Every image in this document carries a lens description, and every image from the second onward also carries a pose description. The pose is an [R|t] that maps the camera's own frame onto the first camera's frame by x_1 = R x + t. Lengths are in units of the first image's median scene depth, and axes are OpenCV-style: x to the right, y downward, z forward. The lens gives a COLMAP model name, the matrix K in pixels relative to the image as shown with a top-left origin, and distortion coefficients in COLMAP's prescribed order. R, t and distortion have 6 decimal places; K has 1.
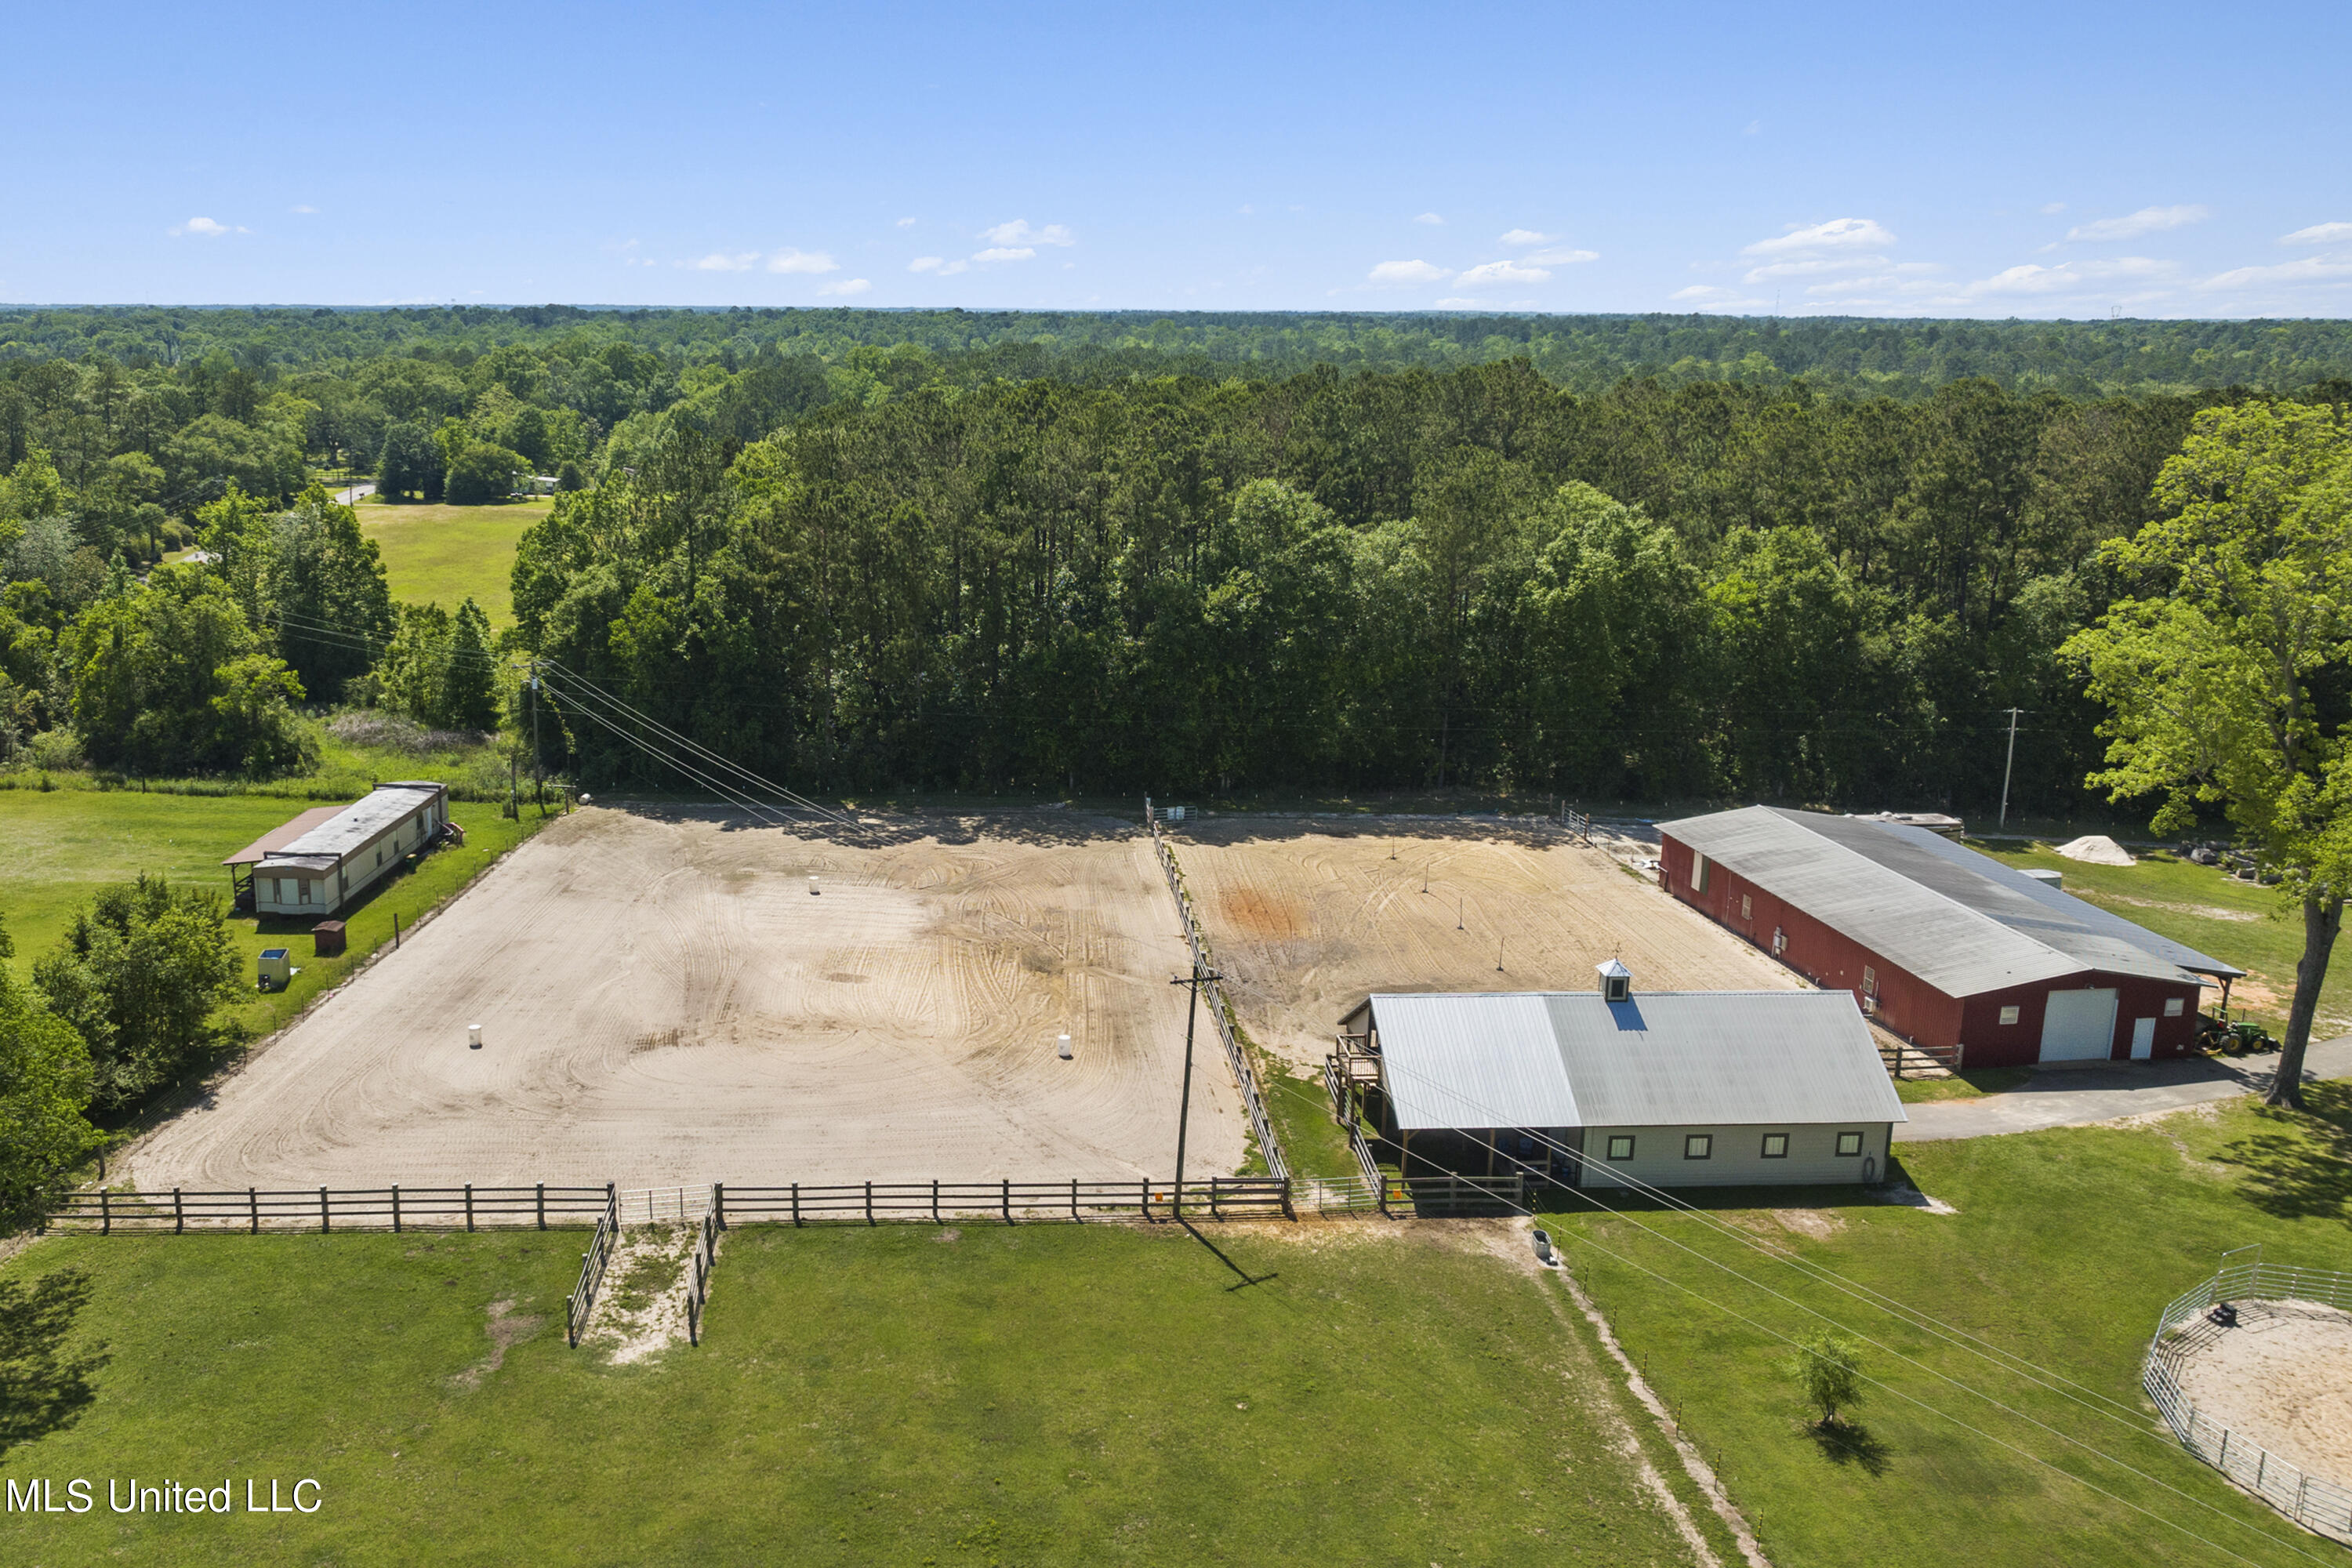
lens RADIAL K [[1865.8, 0, 1020.8], [0, 1865.8, 778.1], [0, 0, 1]] dist [-0.016101, -0.001065]
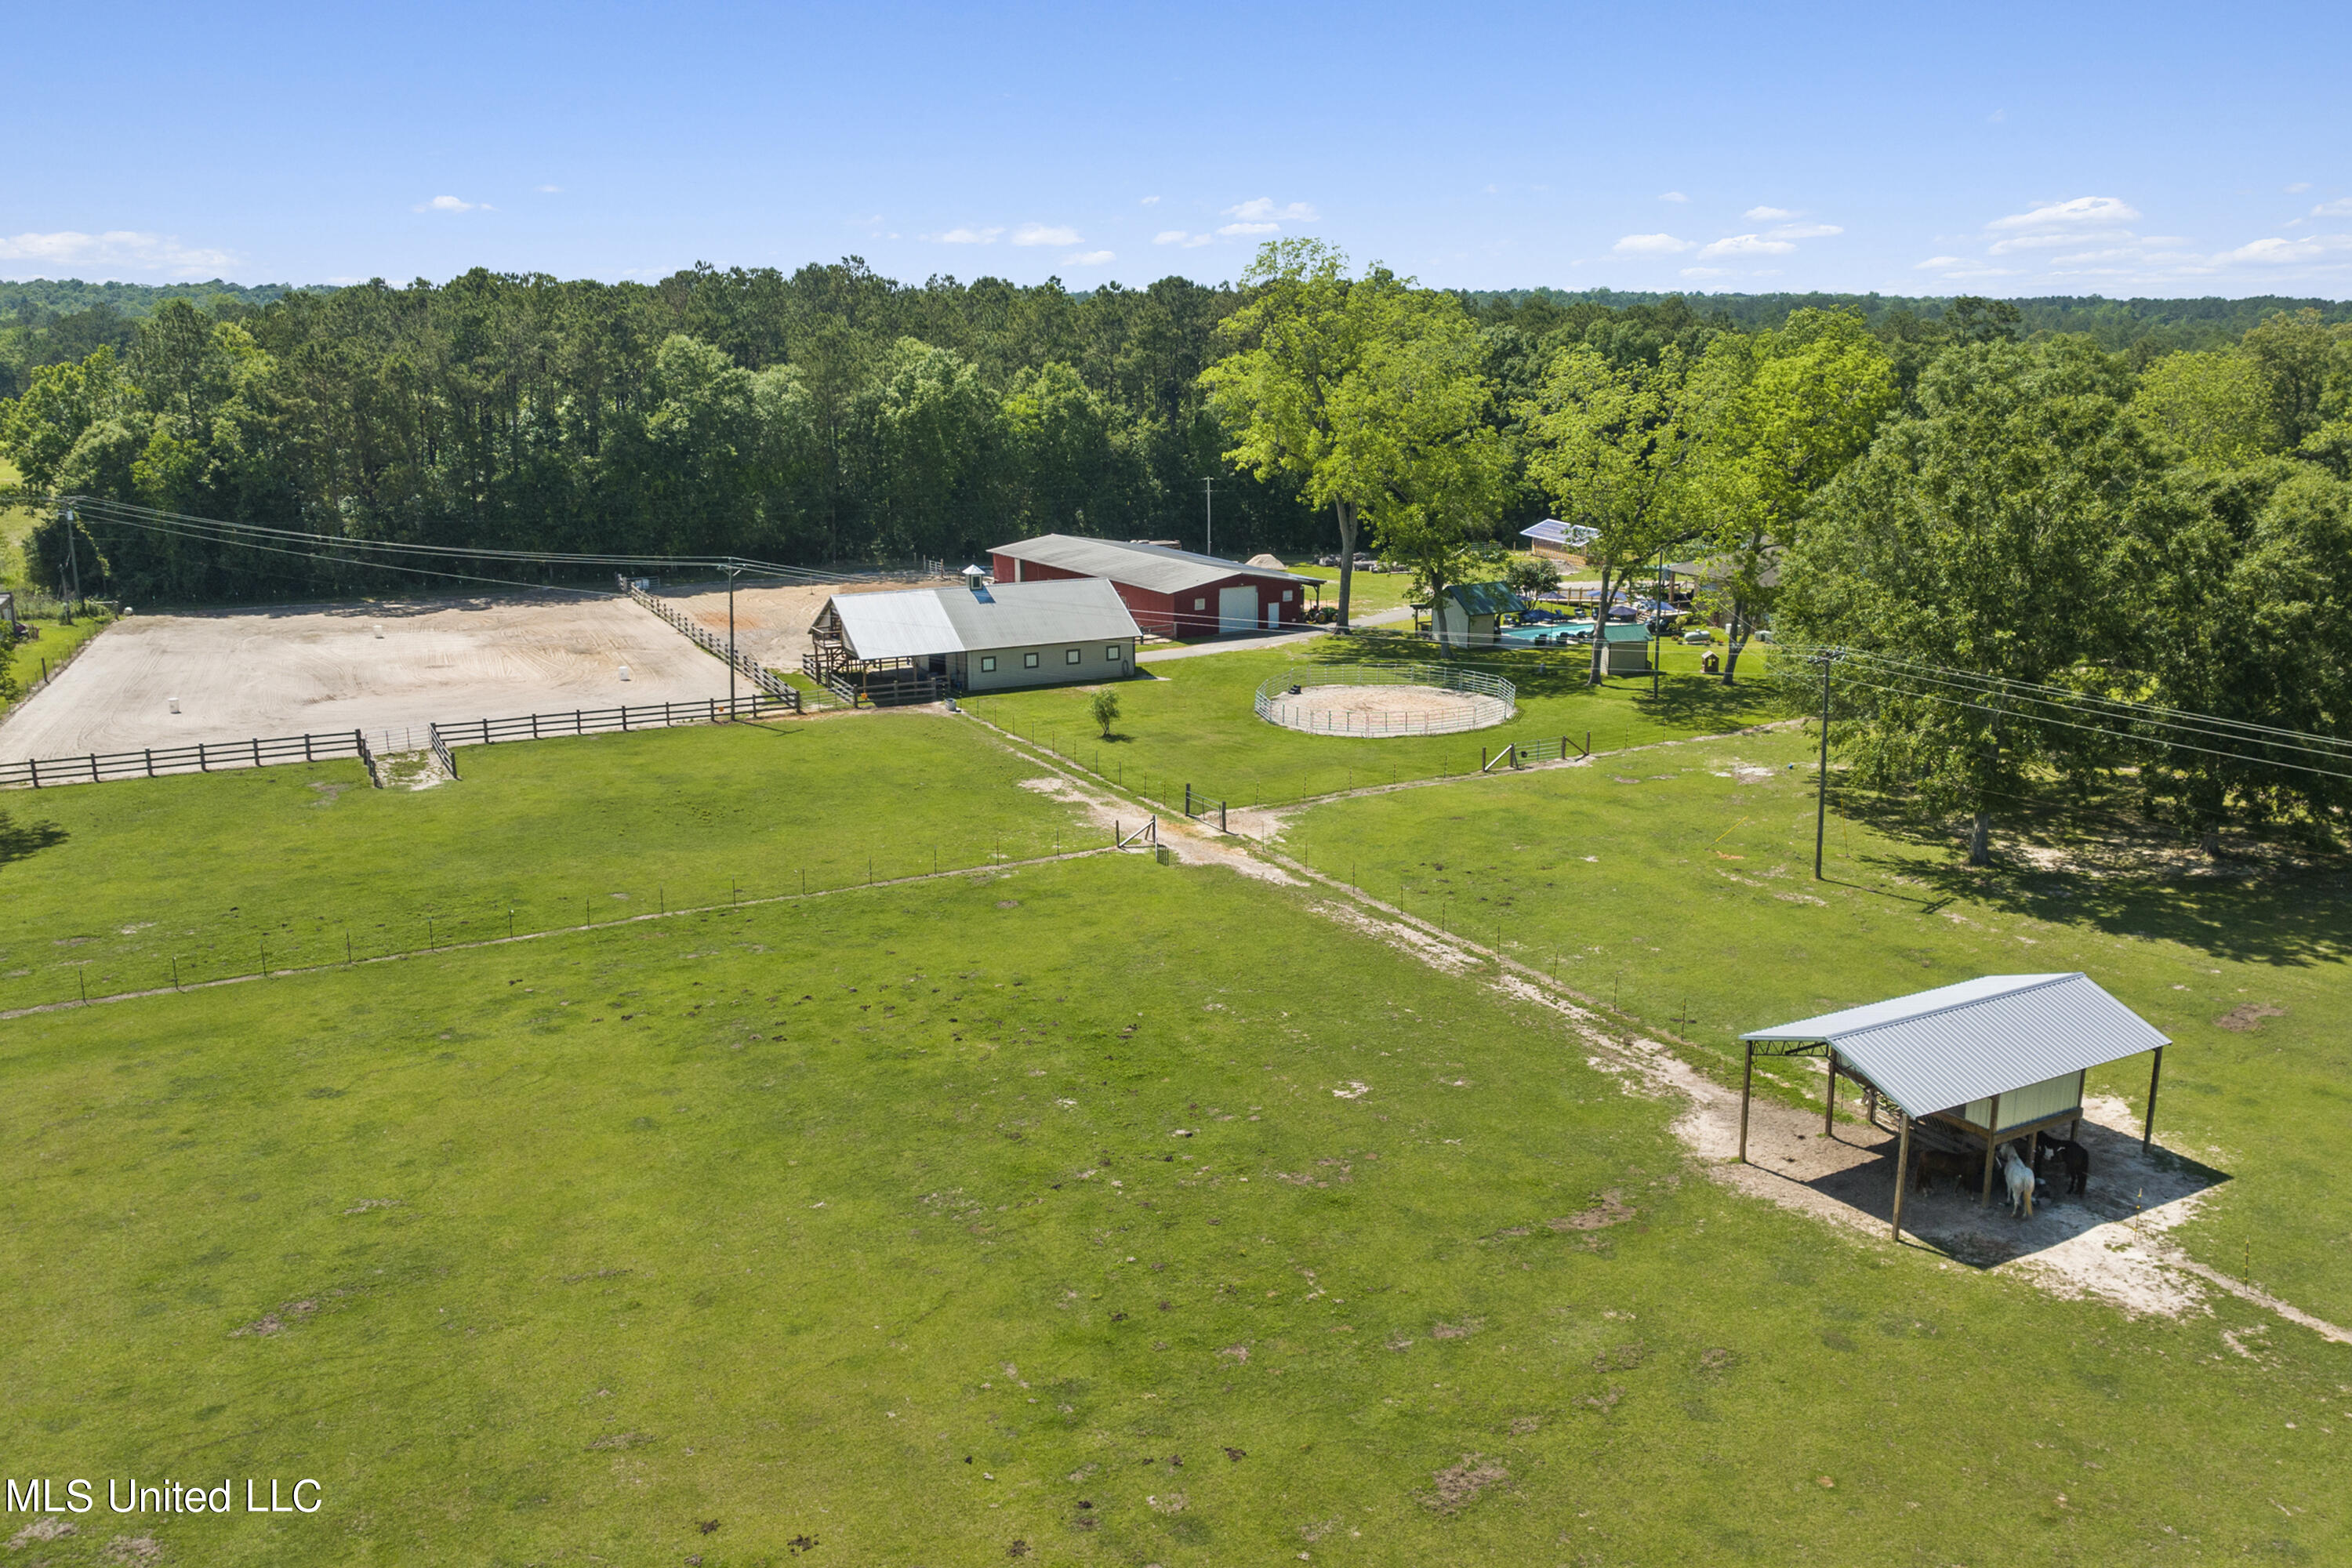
lens RADIAL K [[1910.6, 0, 1178.2], [0, 1910.6, 751.5], [0, 0, 1]] dist [-0.020000, -0.004193]
pose [[0.903728, -0.100015, 0.416261, -0.144319], [0.104671, 0.994438, 0.011685, 0.157406], [-0.415114, 0.033011, 0.909170, -0.369783]]
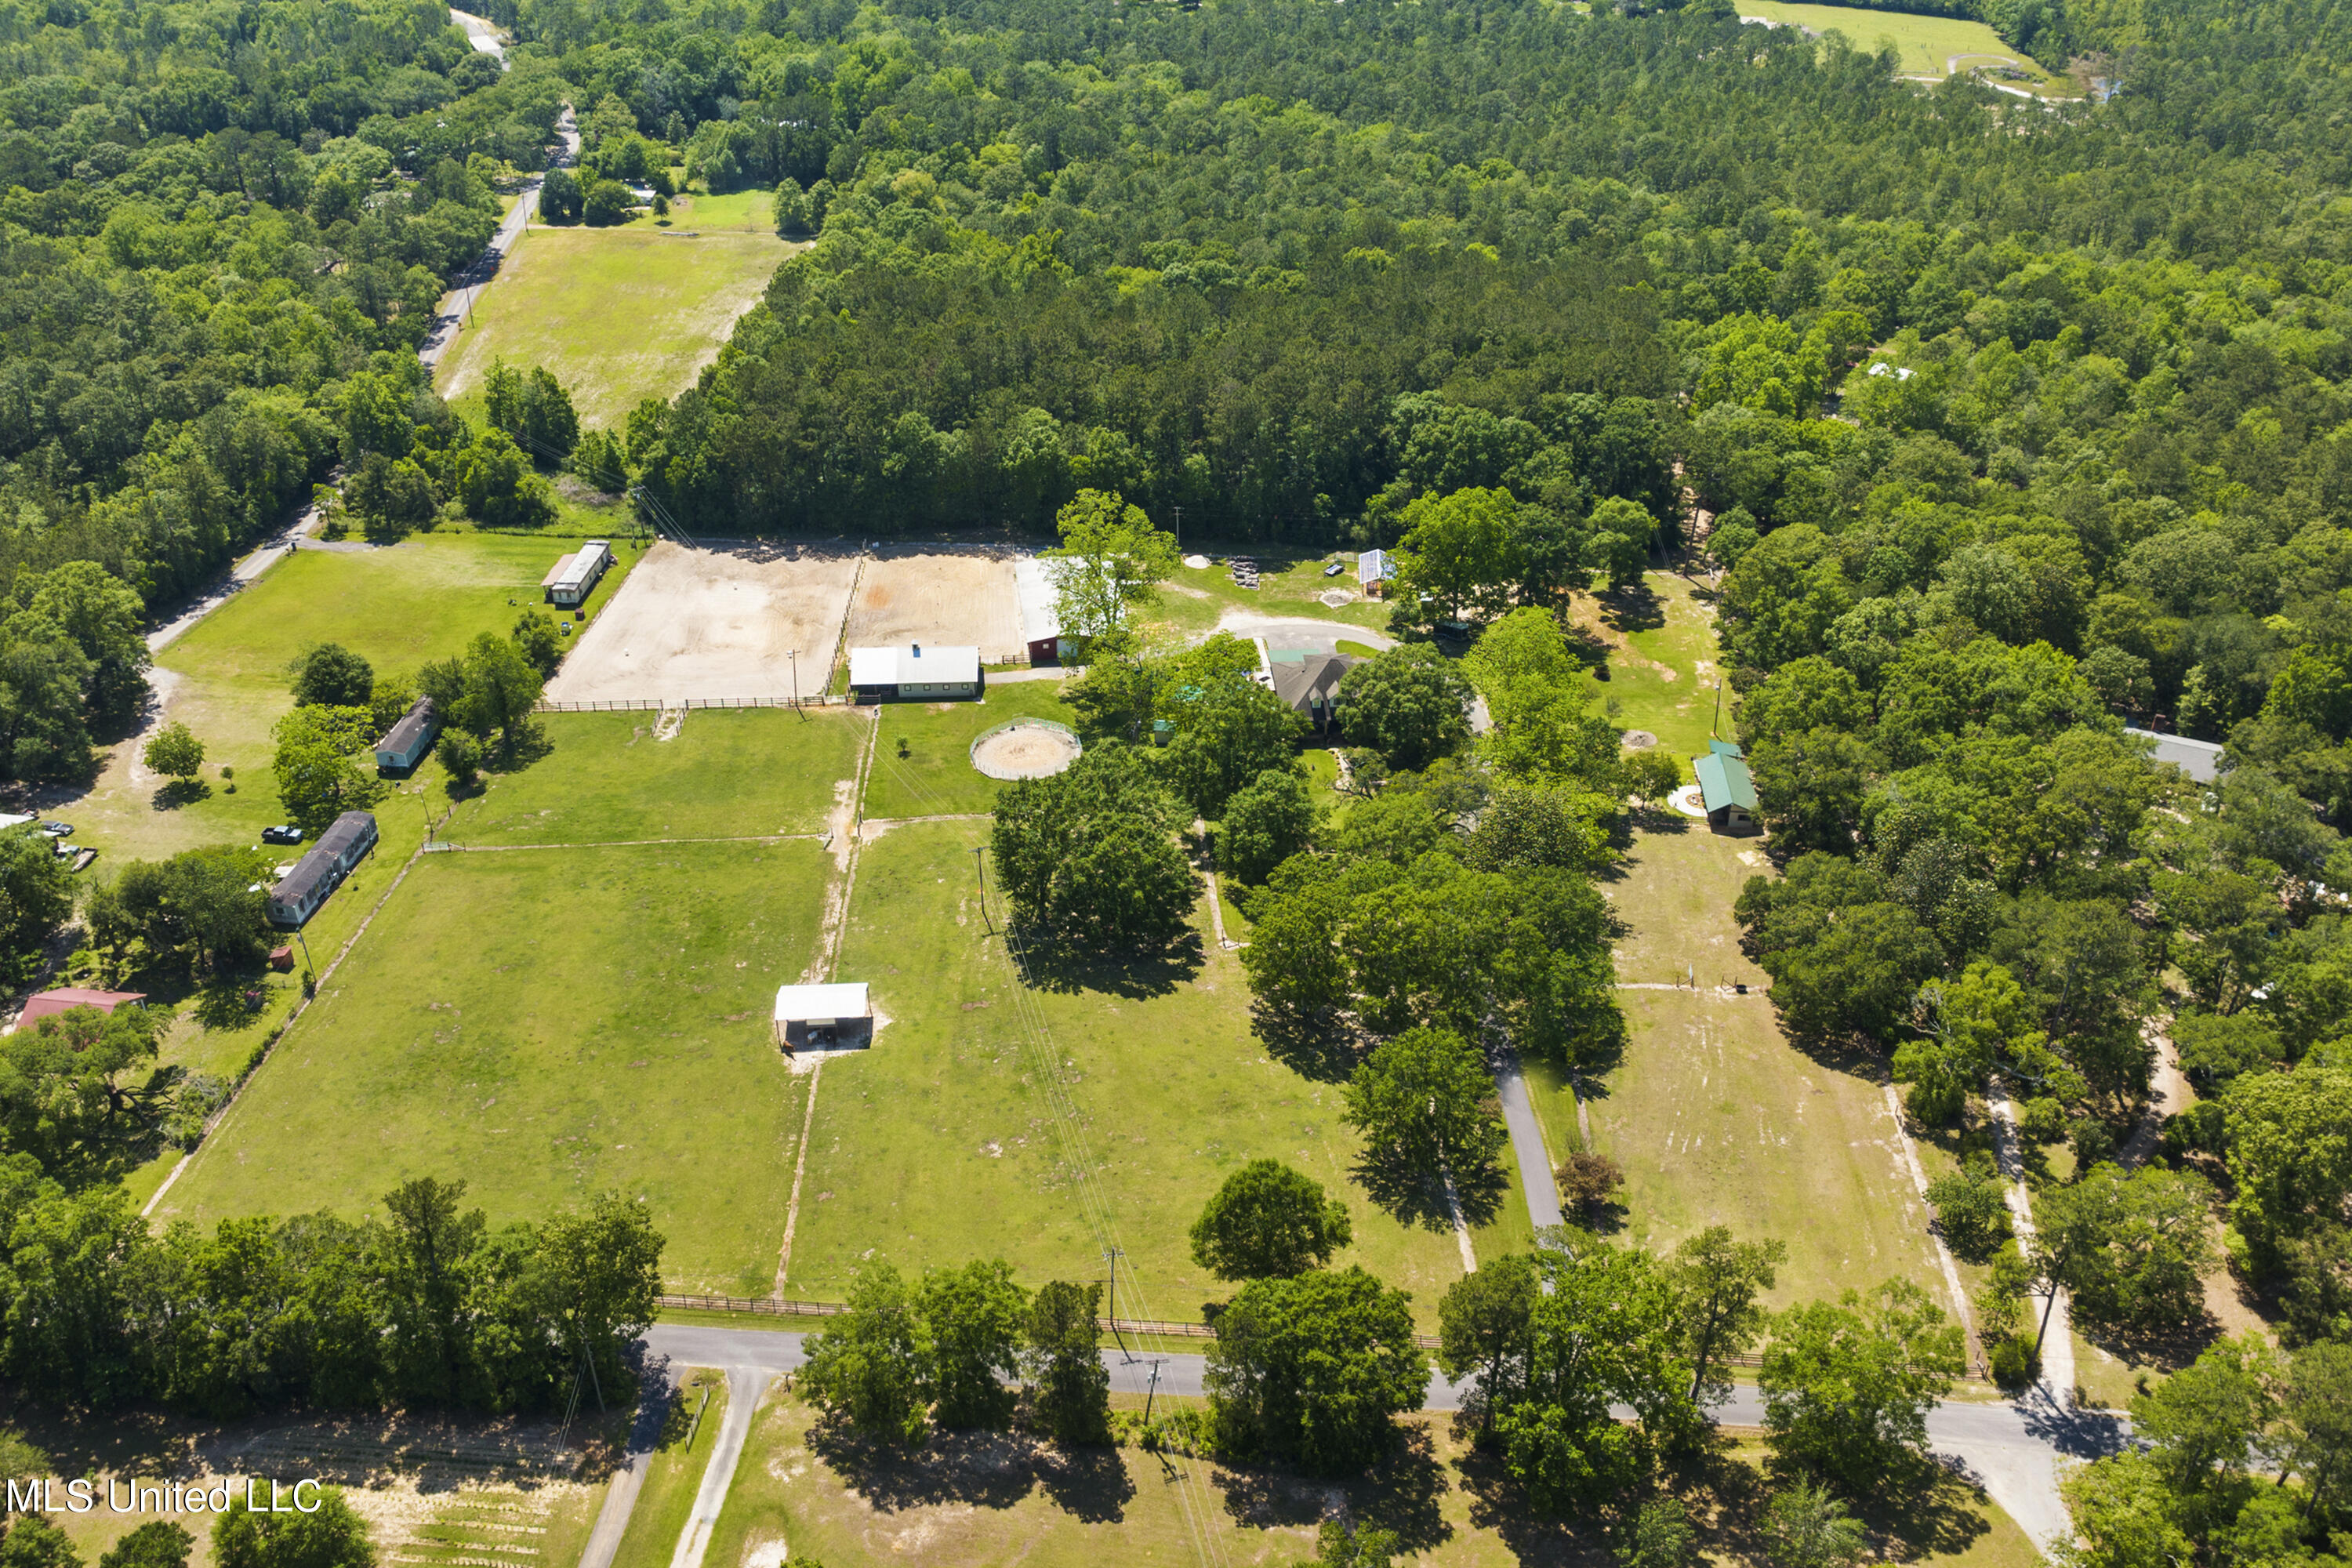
lens RADIAL K [[1910.6, 0, 1178.2], [0, 1910.6, 751.5], [0, 0, 1]] dist [-0.020000, -0.004193]
pose [[0.999835, -0.006281, -0.017024, 0.562164], [0.011295, 0.949676, 0.313030, -0.553672], [0.014201, -0.313170, 0.949591, -1.712846]]
